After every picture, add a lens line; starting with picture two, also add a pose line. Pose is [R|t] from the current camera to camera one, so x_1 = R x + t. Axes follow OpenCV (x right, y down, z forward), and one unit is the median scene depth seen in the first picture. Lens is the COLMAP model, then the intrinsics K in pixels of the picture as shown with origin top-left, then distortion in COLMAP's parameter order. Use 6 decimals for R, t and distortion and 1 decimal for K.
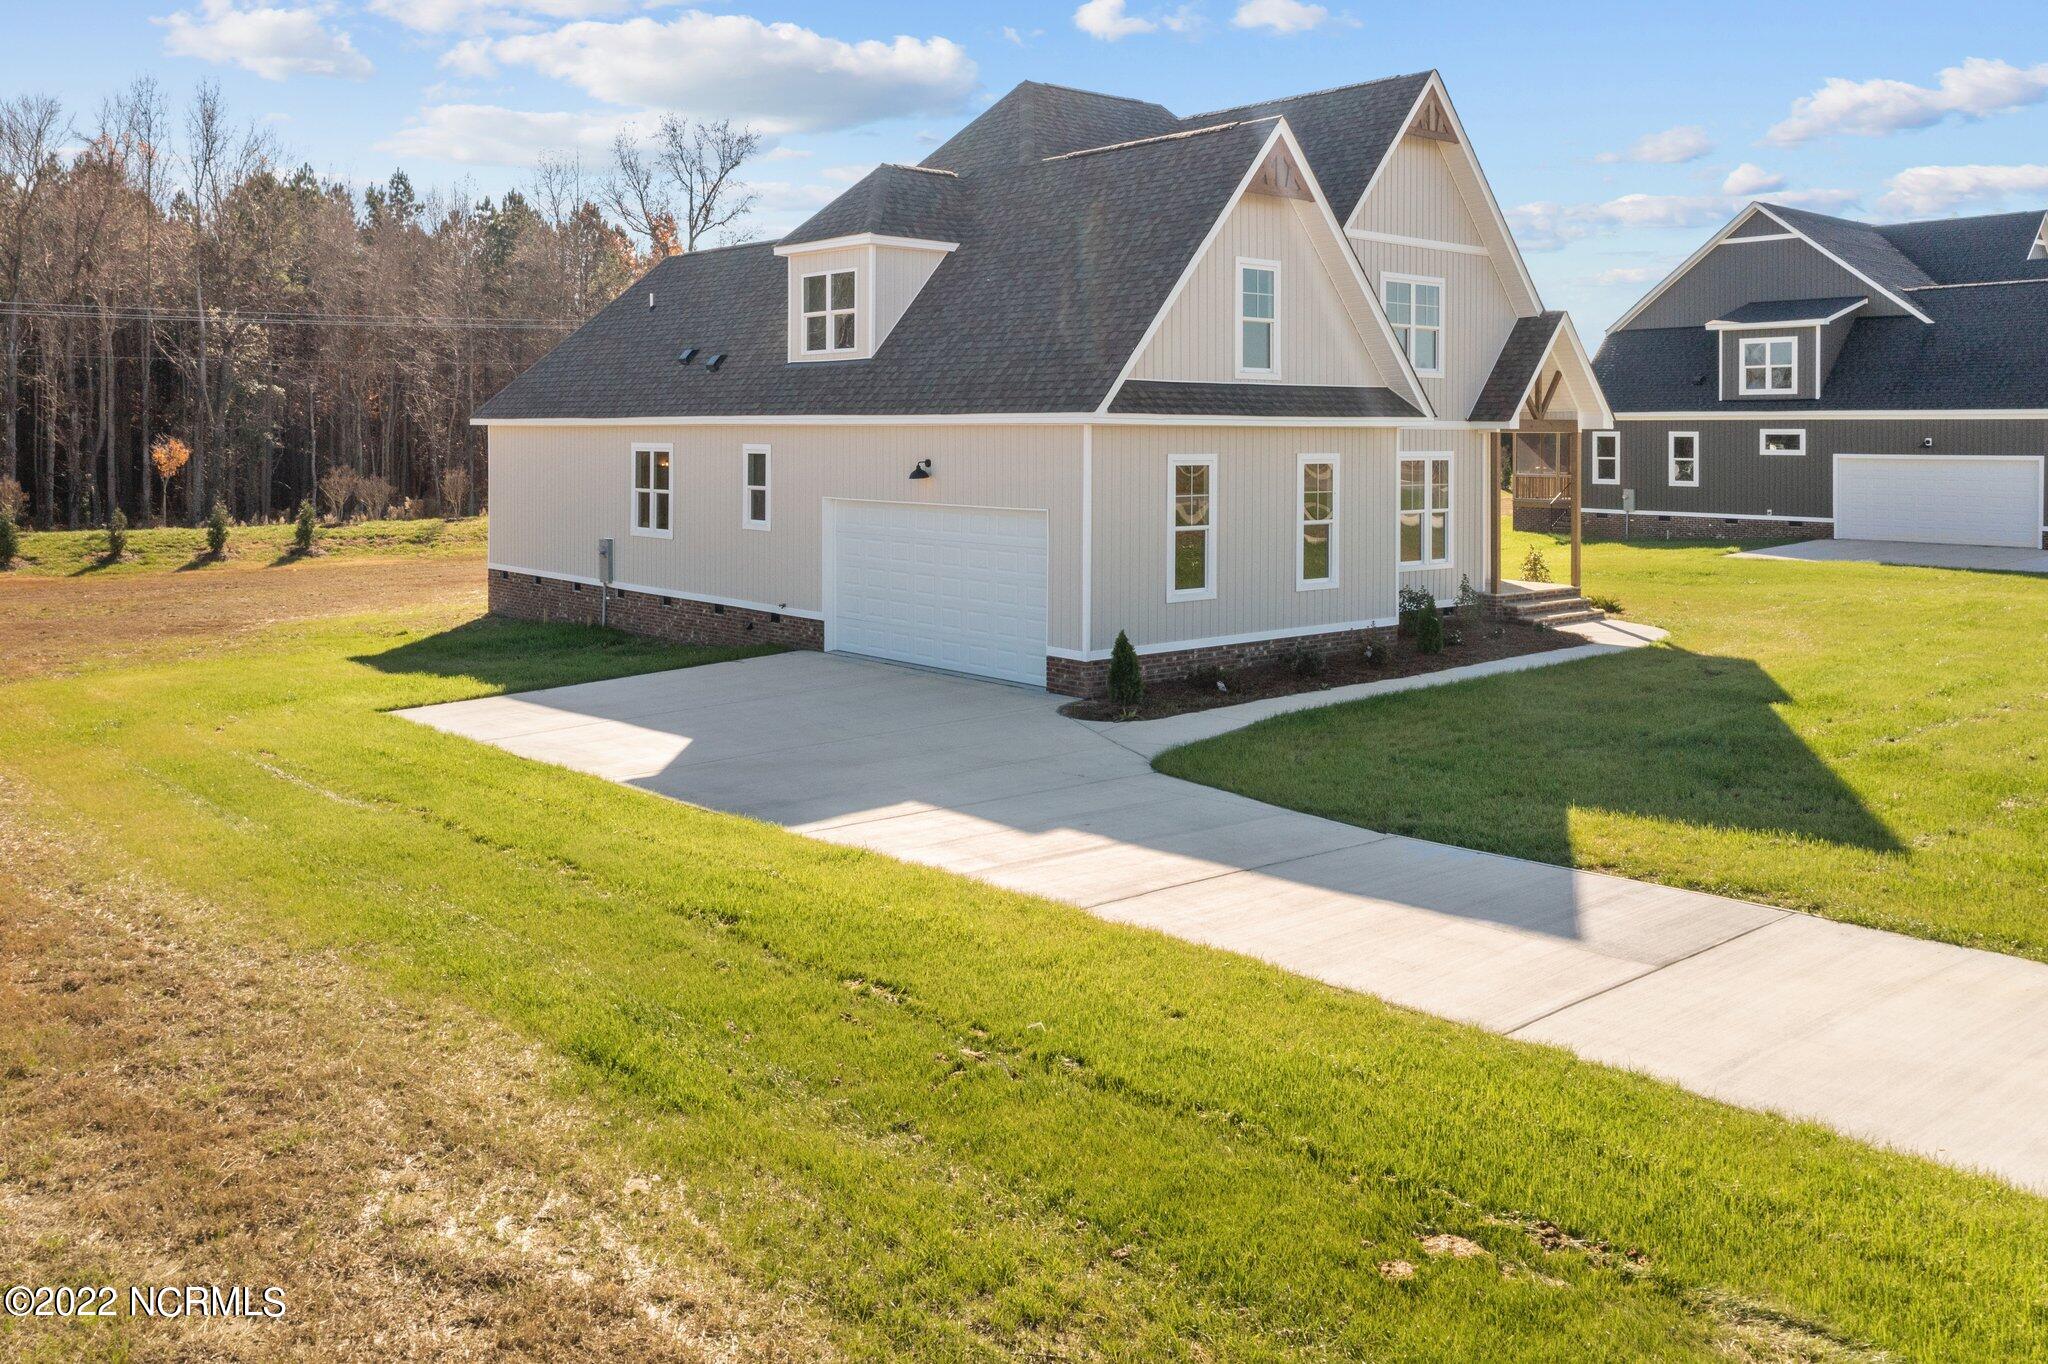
lens RADIAL K [[1681.6, 0, 1020.4], [0, 1681.6, 451.2], [0, 0, 1]] dist [-0.003783, -0.004718]
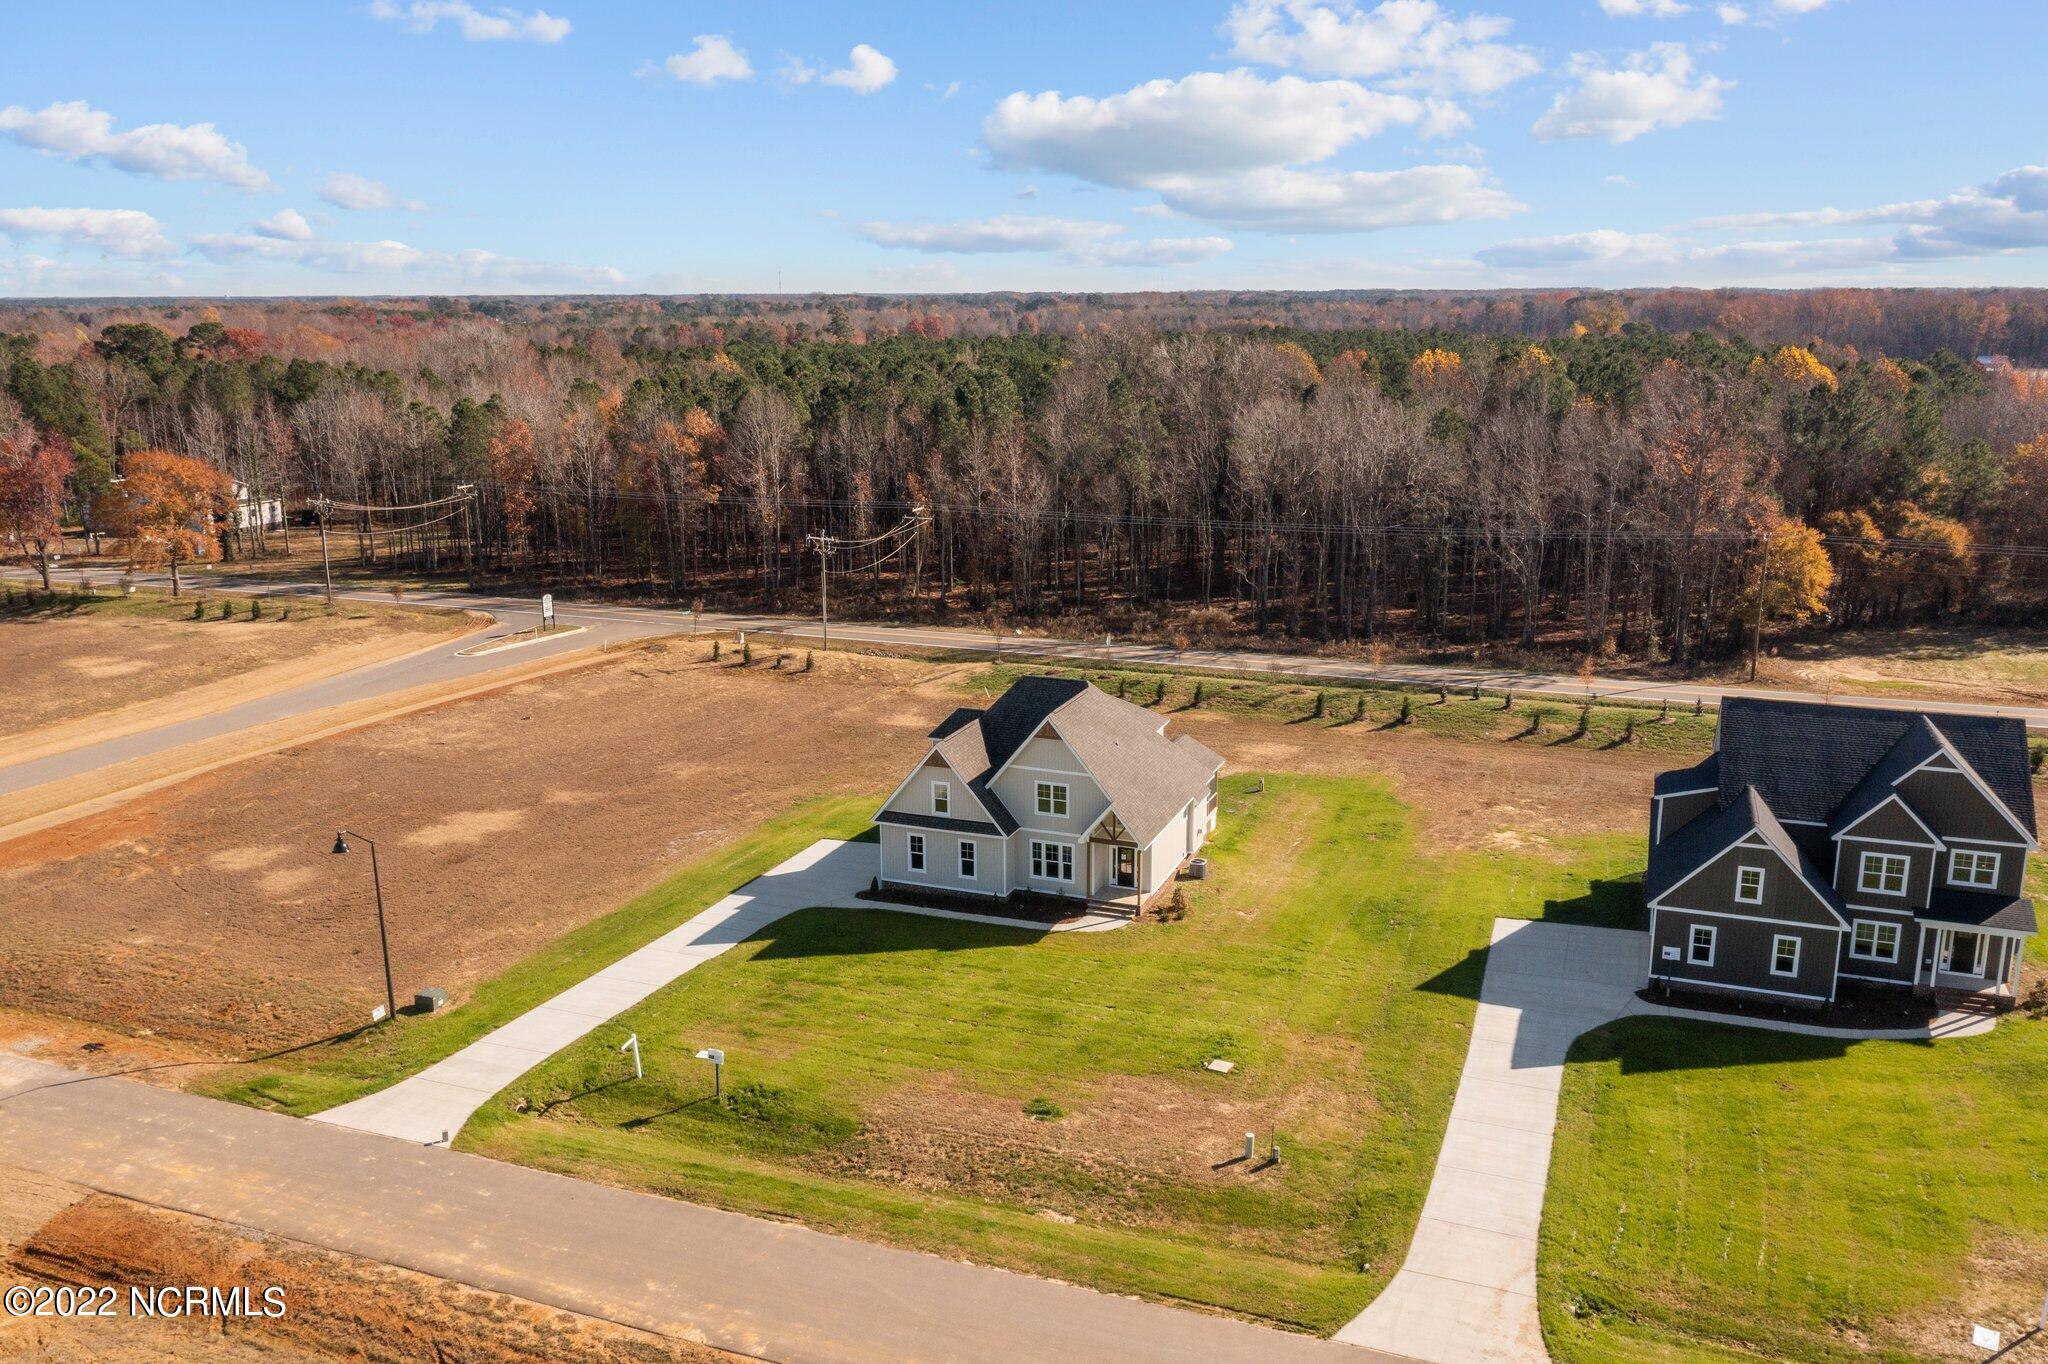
lens RADIAL K [[1608.6, 0, 1024.0], [0, 1608.6, 682.0], [0, 0, 1]] dist [-0.003304, -0.001747]
pose [[0.470259, 0.203036, -0.858855, 2.413613], [-0.001335, 0.973339, 0.229370, -0.858300], [0.882527, -0.106717, 0.457992, -0.256463]]
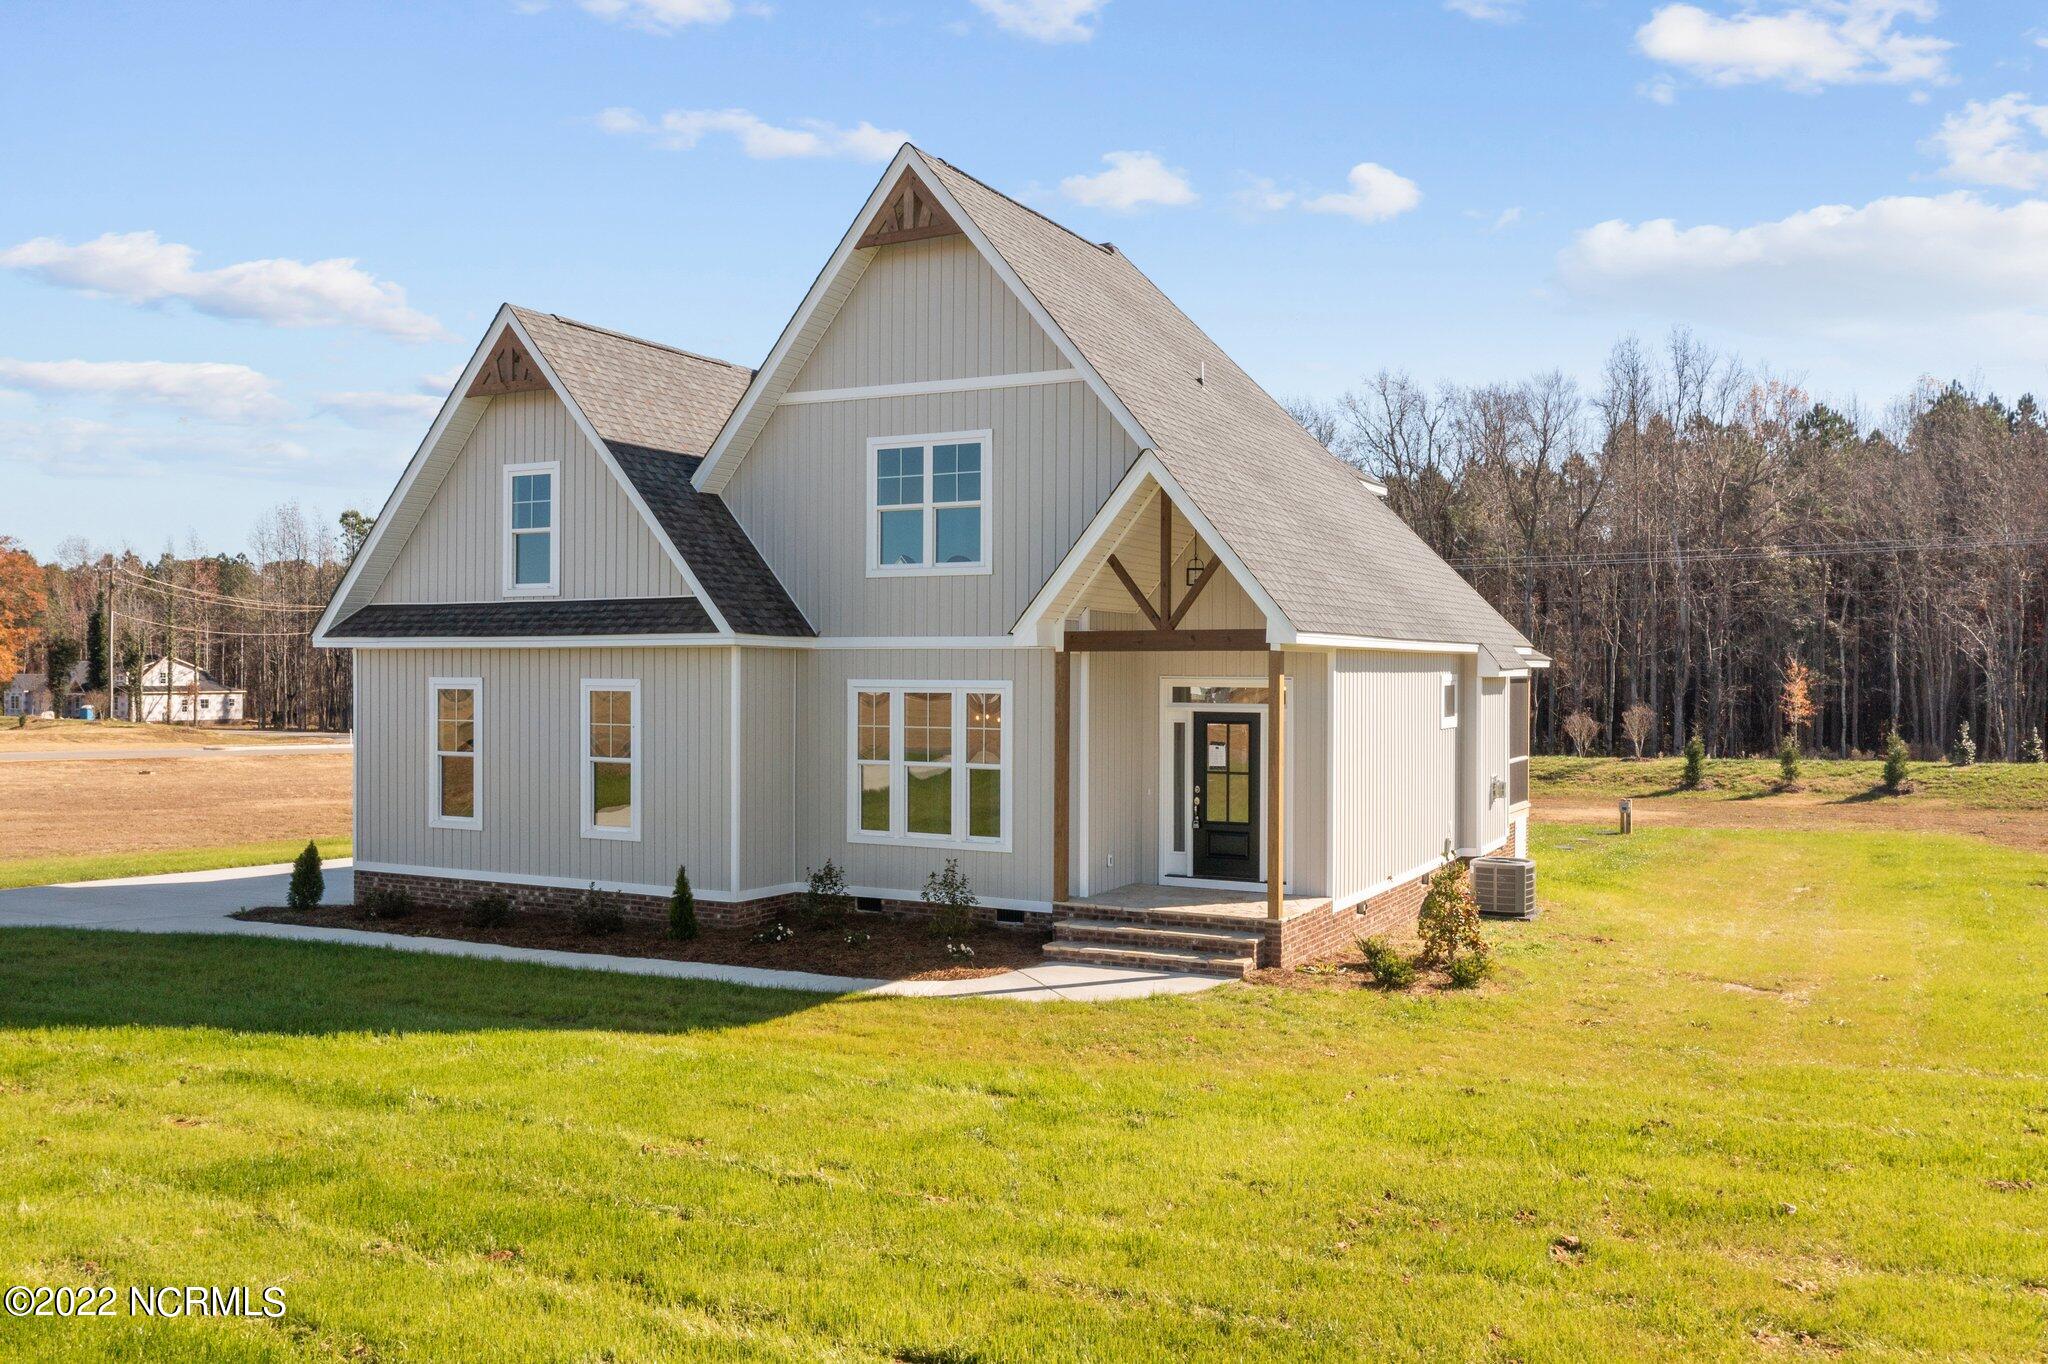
lens RADIAL K [[1621.2, 0, 1024.0], [0, 1621.2, 682.0], [0, 0, 1]] dist [0.002012, -0.000850]
pose [[0.367935, 0.006797, -0.929827, 0.858665], [-0.009059, 0.999952, 0.003725, -0.001597], [0.929808, 0.007053, 0.367979, 0.754788]]
